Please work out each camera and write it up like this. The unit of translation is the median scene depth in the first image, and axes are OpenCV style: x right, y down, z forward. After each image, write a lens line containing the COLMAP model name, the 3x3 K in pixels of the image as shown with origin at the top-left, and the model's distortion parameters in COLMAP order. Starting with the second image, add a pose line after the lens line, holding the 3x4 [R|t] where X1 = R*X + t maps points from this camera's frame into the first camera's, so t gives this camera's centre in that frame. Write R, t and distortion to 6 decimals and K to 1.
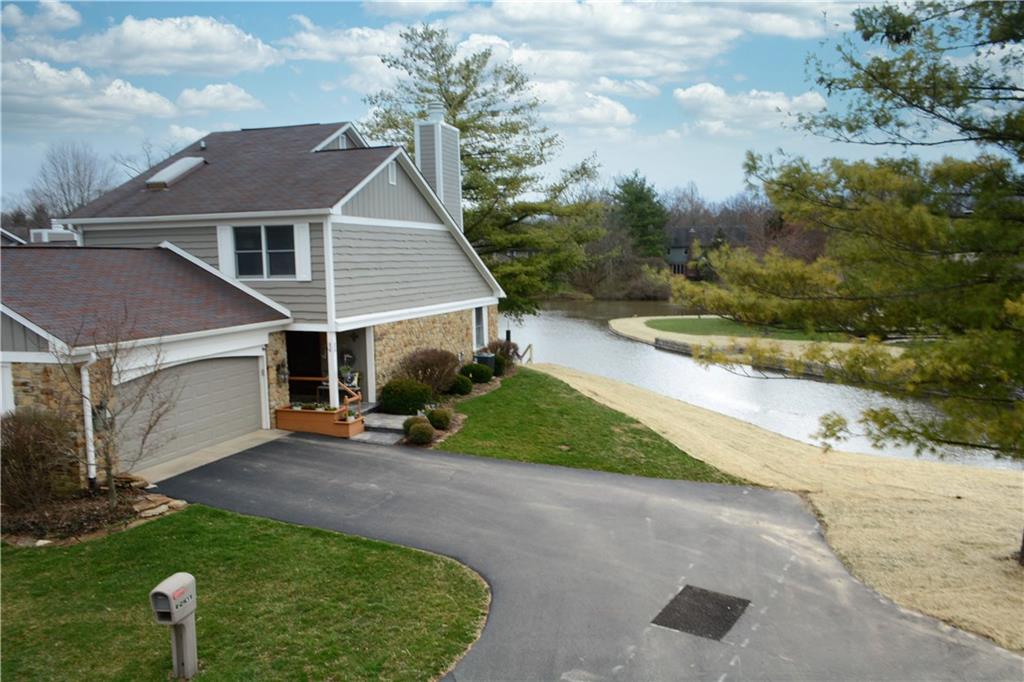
lens RADIAL K [[766.3, 0, 427.2], [0, 766.3, 339.4], [0, 0, 1]] dist [-0.002351, -0.007763]
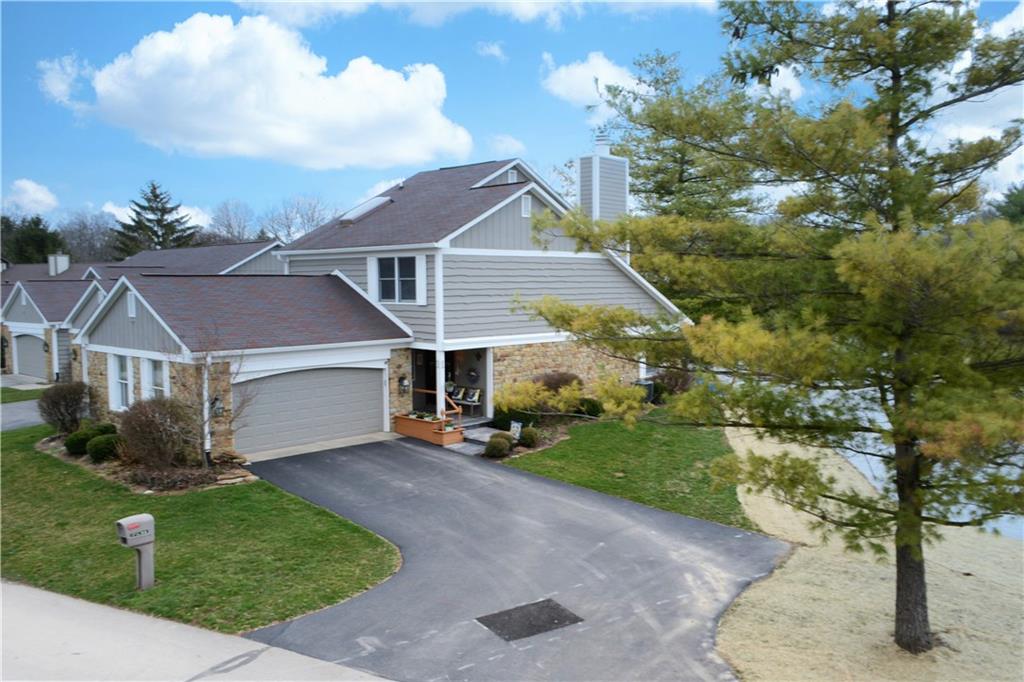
lens RADIAL K [[766.3, 0, 427.2], [0, 766.3, 339.4], [0, 0, 1]] dist [-0.002351, -0.007763]
pose [[0.907455, 0.041196, -0.418124, 0.328885], [-0.051284, 0.998601, -0.012914, -0.011183], [0.417007, 0.033162, 0.908298, -0.034555]]
